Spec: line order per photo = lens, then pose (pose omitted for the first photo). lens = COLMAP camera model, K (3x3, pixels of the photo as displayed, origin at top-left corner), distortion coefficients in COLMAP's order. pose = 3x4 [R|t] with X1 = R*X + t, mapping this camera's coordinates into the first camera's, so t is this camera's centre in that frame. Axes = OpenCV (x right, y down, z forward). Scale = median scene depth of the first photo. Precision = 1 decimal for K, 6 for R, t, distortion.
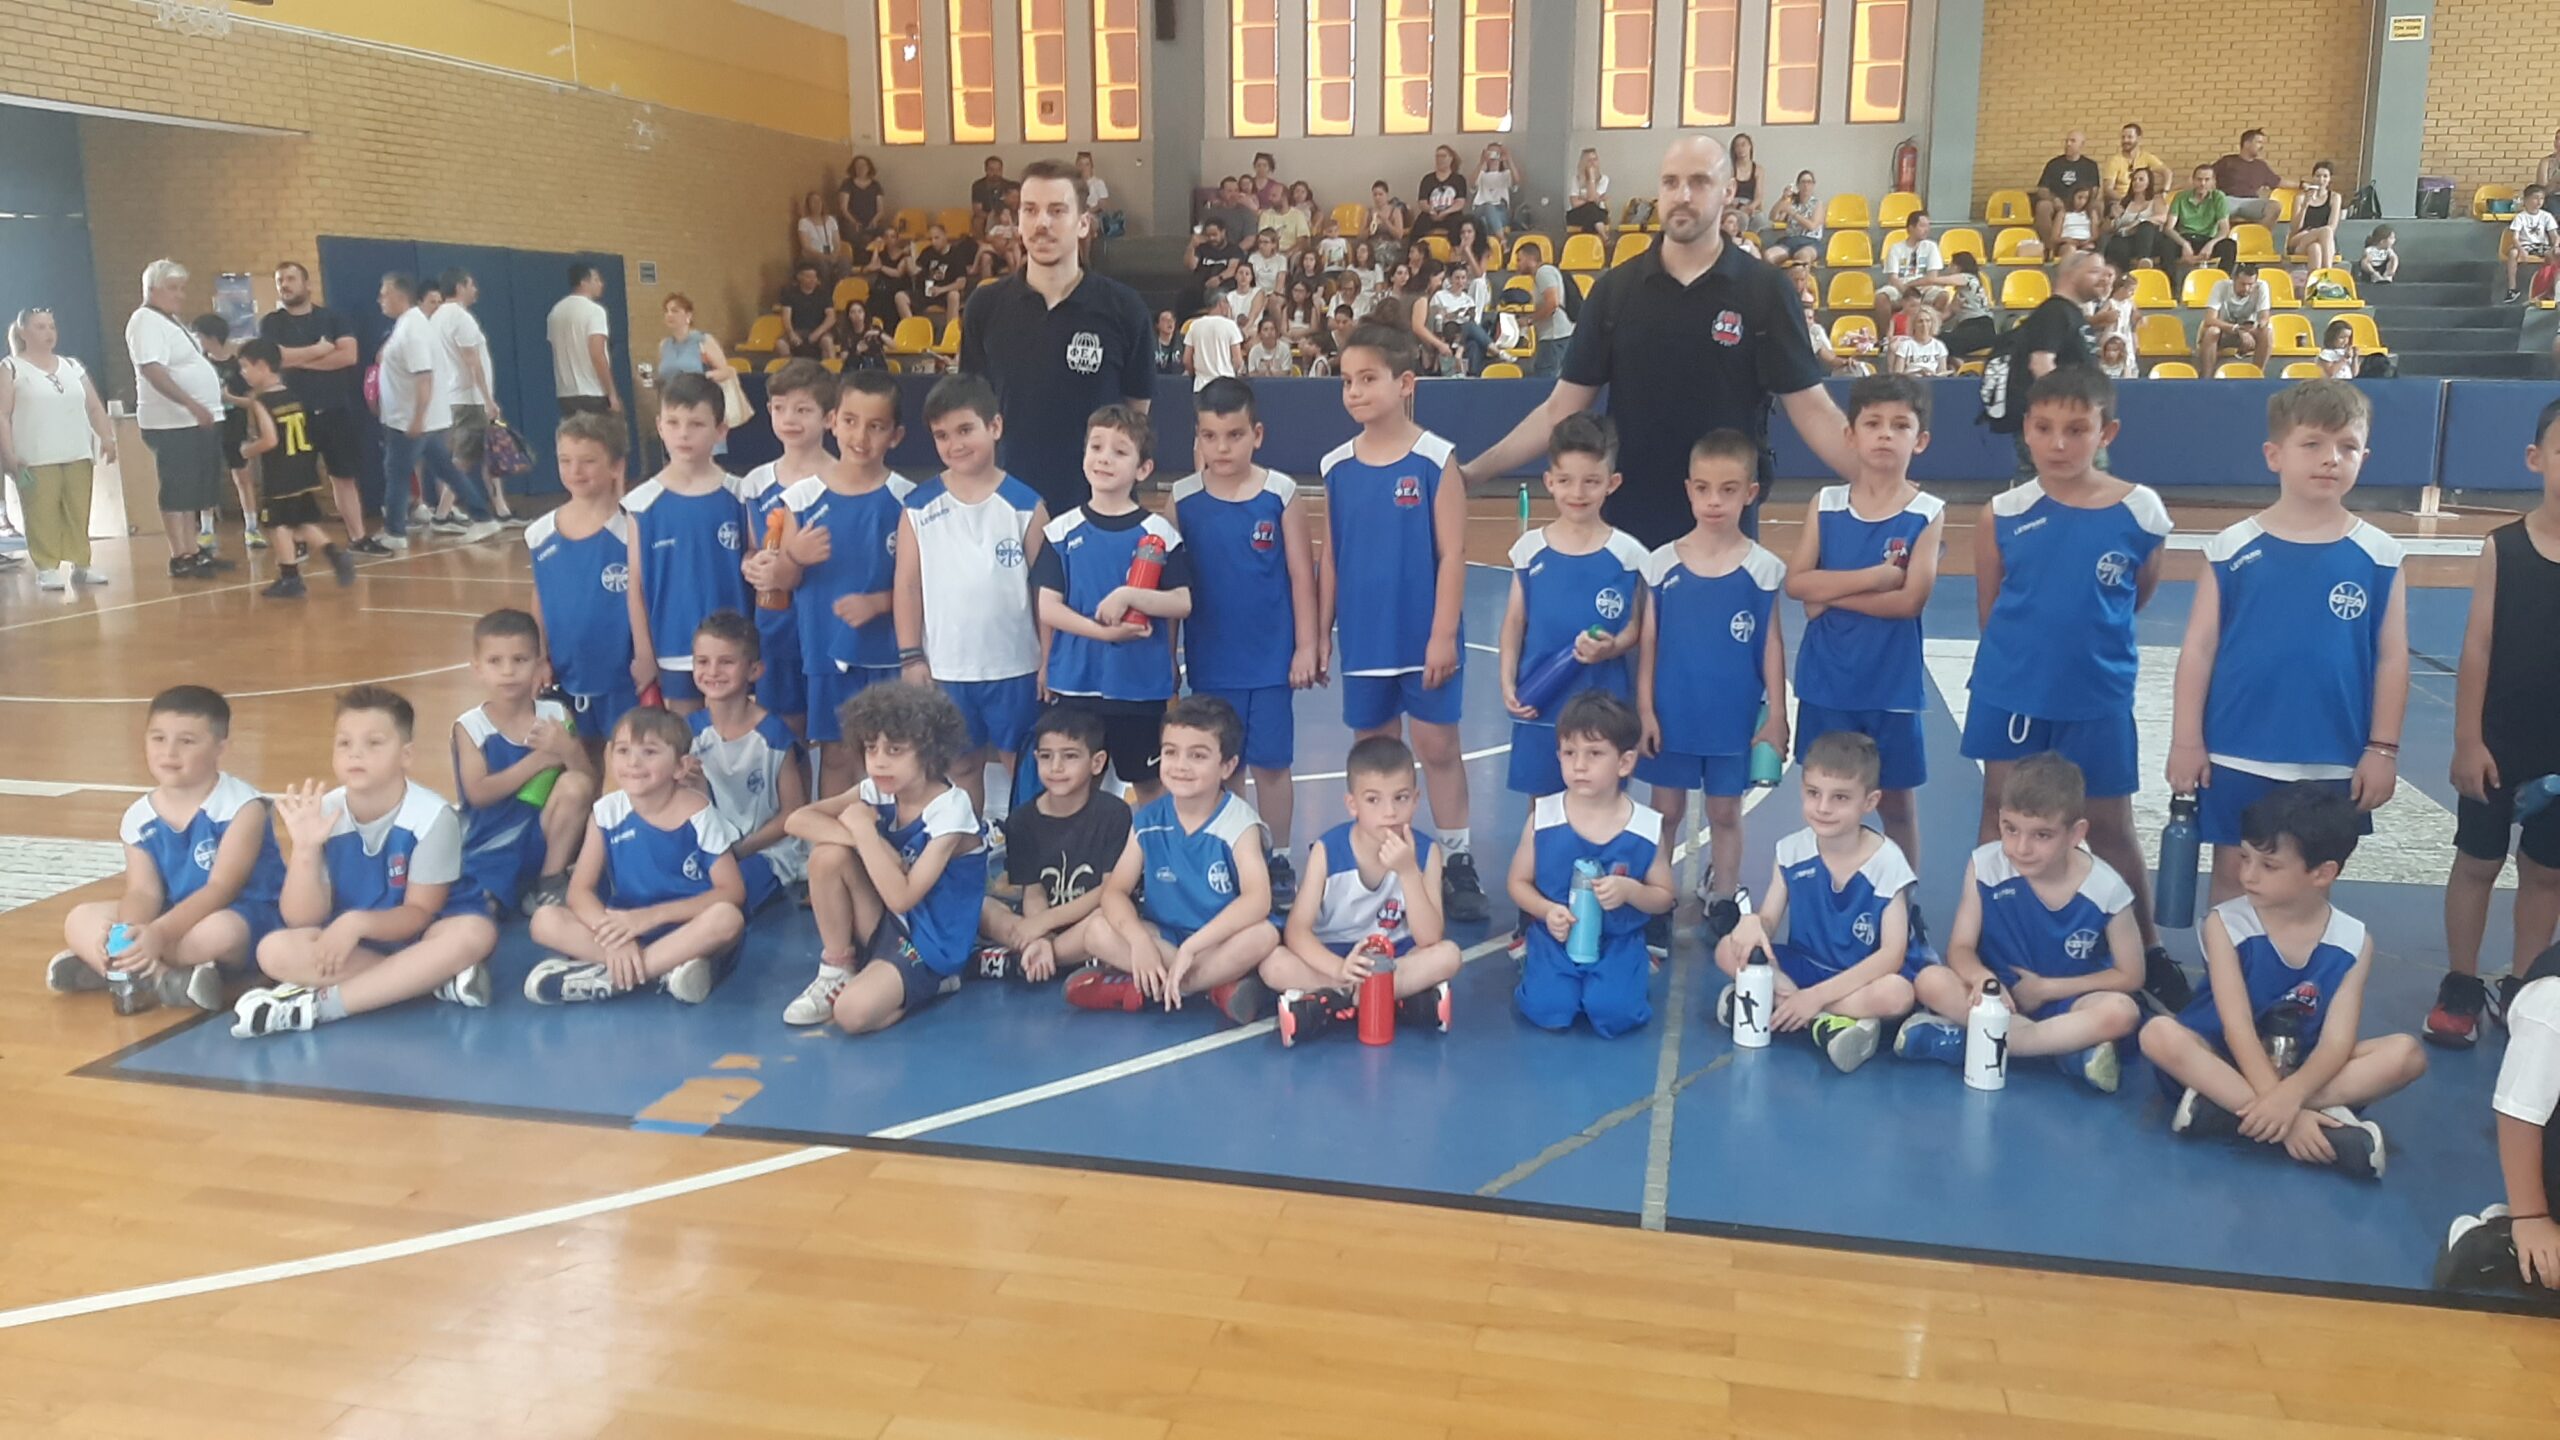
lens RADIAL K [[2015.9, 0, 1259.0], [0, 2015.9, 734.6], [0, 0, 1]] dist [0.059328, -0.107382]
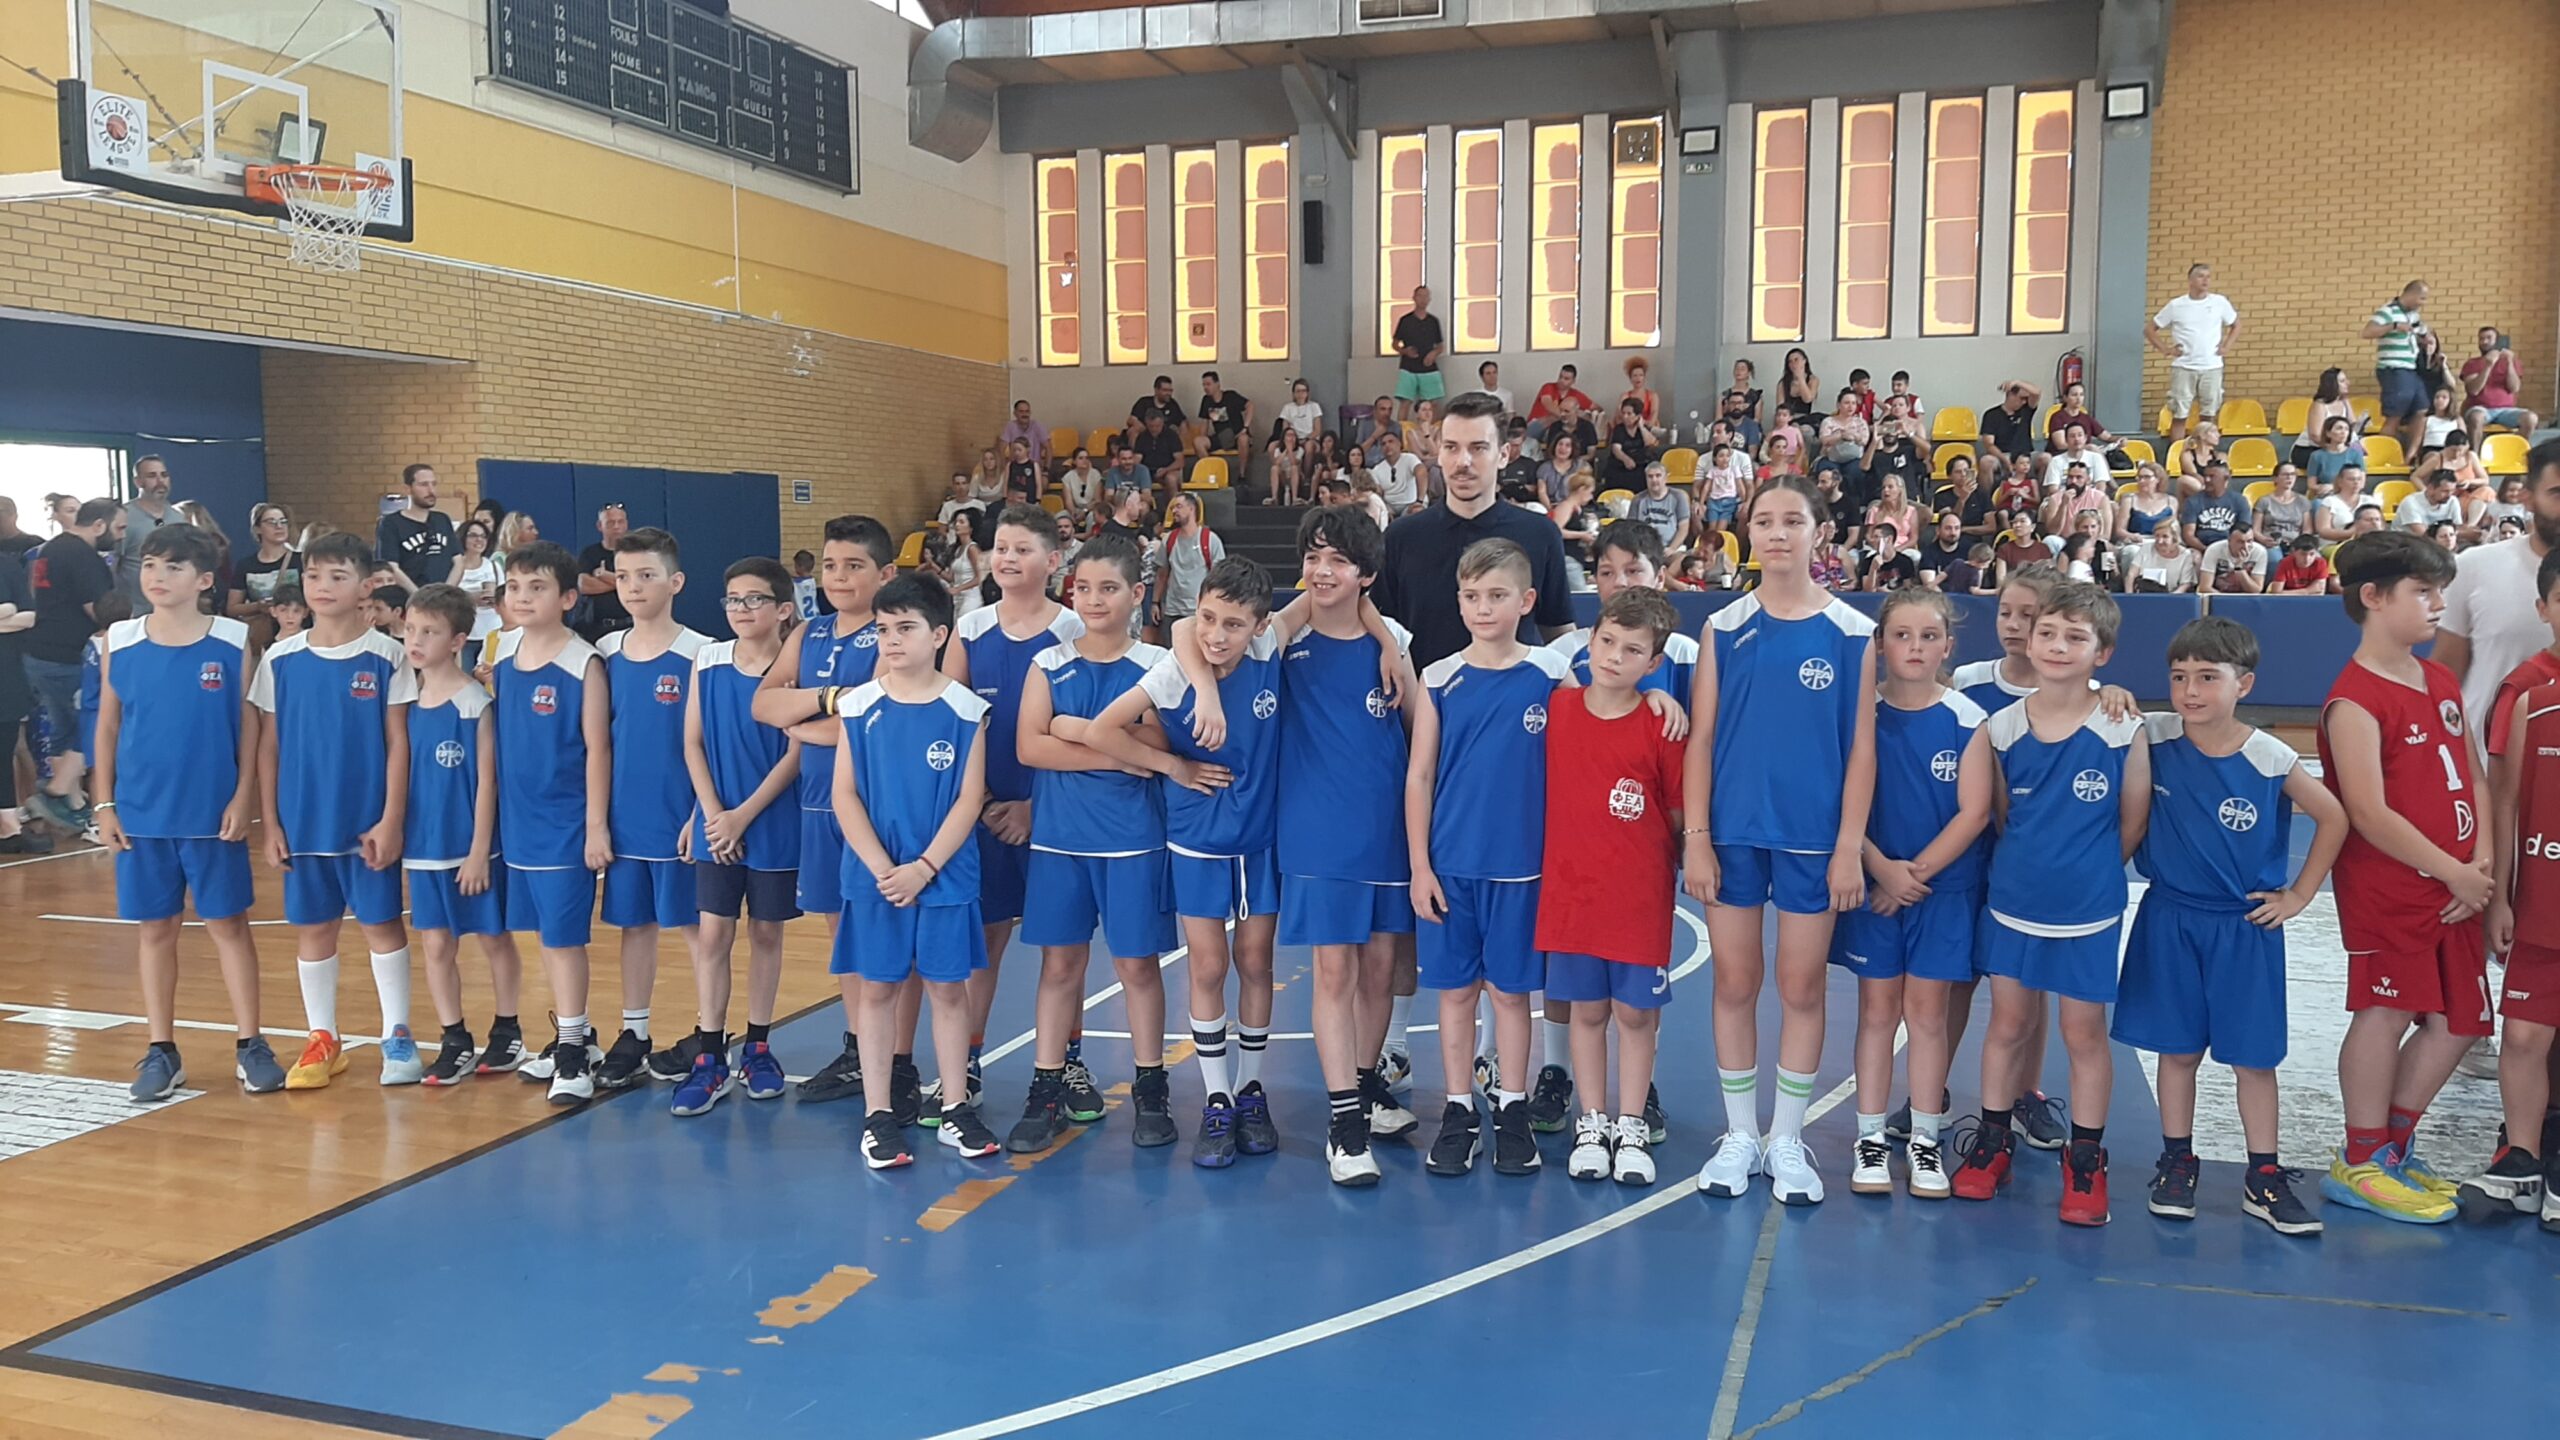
lens RADIAL K [[2015.9, 0, 1267.3], [0, 2015.9, 724.7], [0, 0, 1]] dist [0.059328, -0.107382]
pose [[0.996586, 0.004533, -0.082432, 0.018893], [-0.013187, 0.994412, -0.104746, -0.008148], [0.081496, 0.105476, 0.991077, 0.024010]]
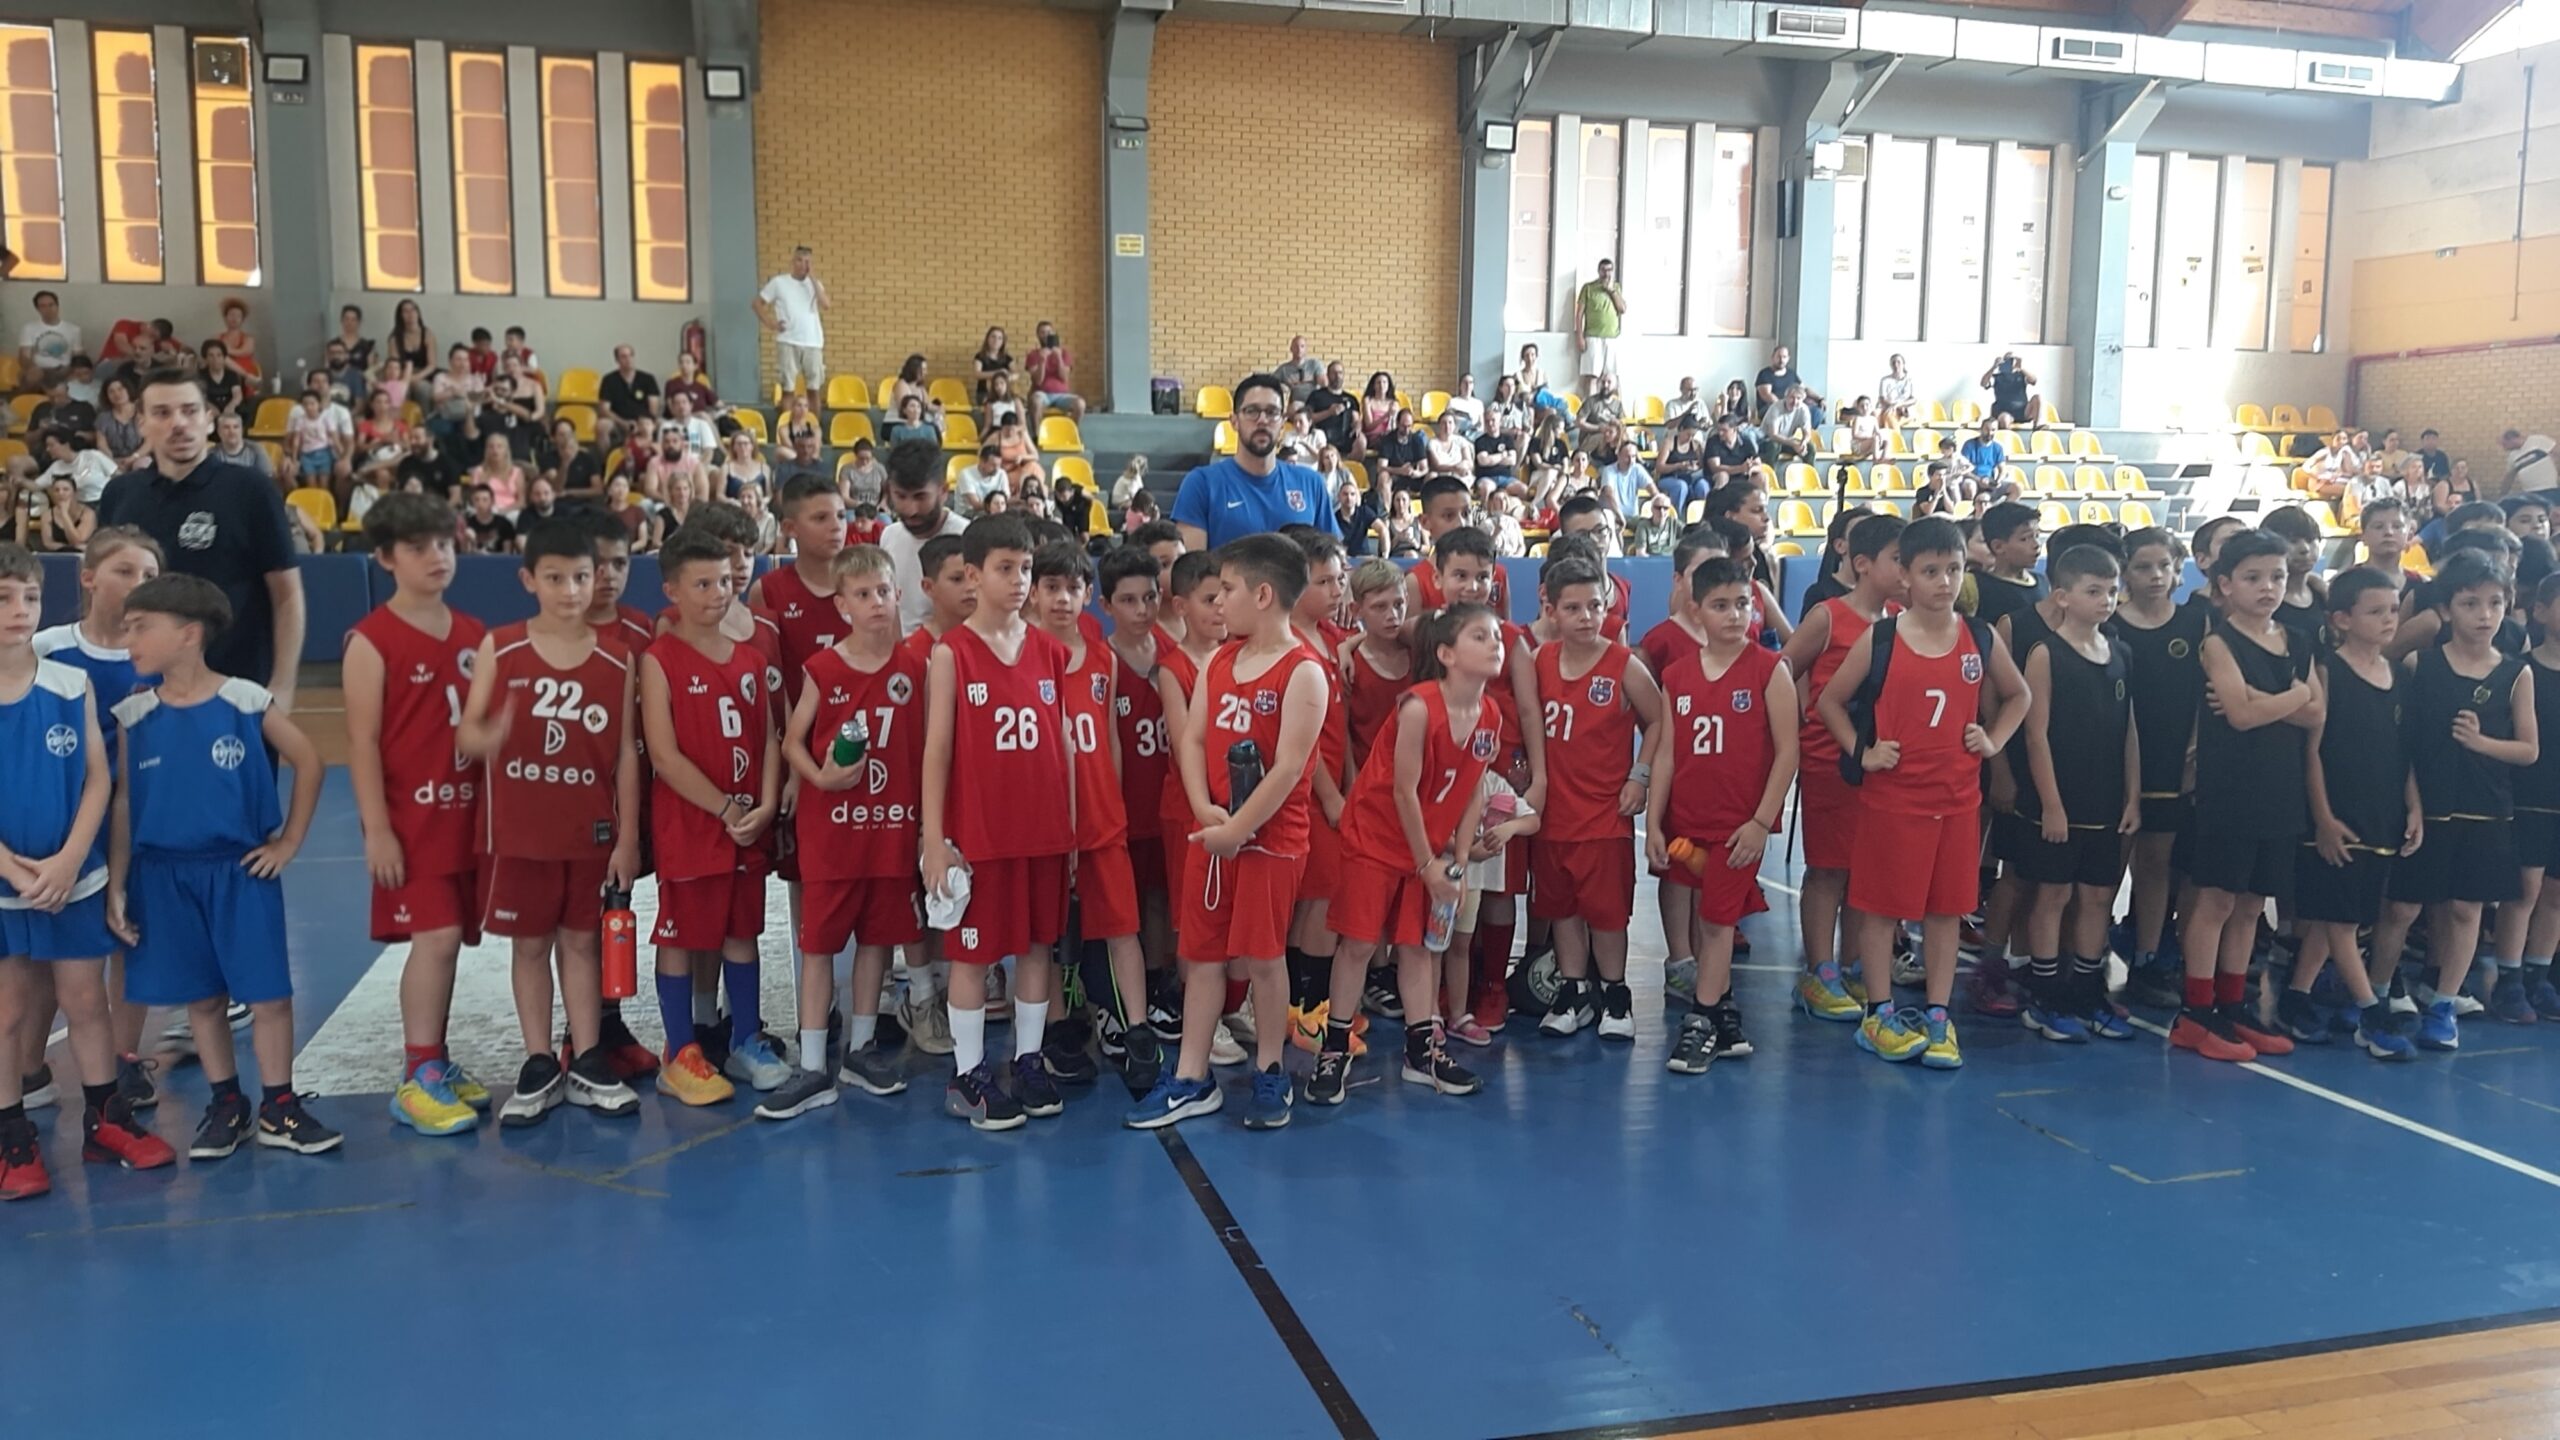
lens RADIAL K [[2015.9, 0, 1263.4], [0, 2015.9, 741.6], [0, 0, 1]] dist [0.059328, -0.107382]
pose [[0.889034, -0.043964, 0.455726, 0.125923], [0.080419, 0.994899, -0.060905, -0.000356], [-0.450723, 0.090795, 0.888034, -0.005283]]
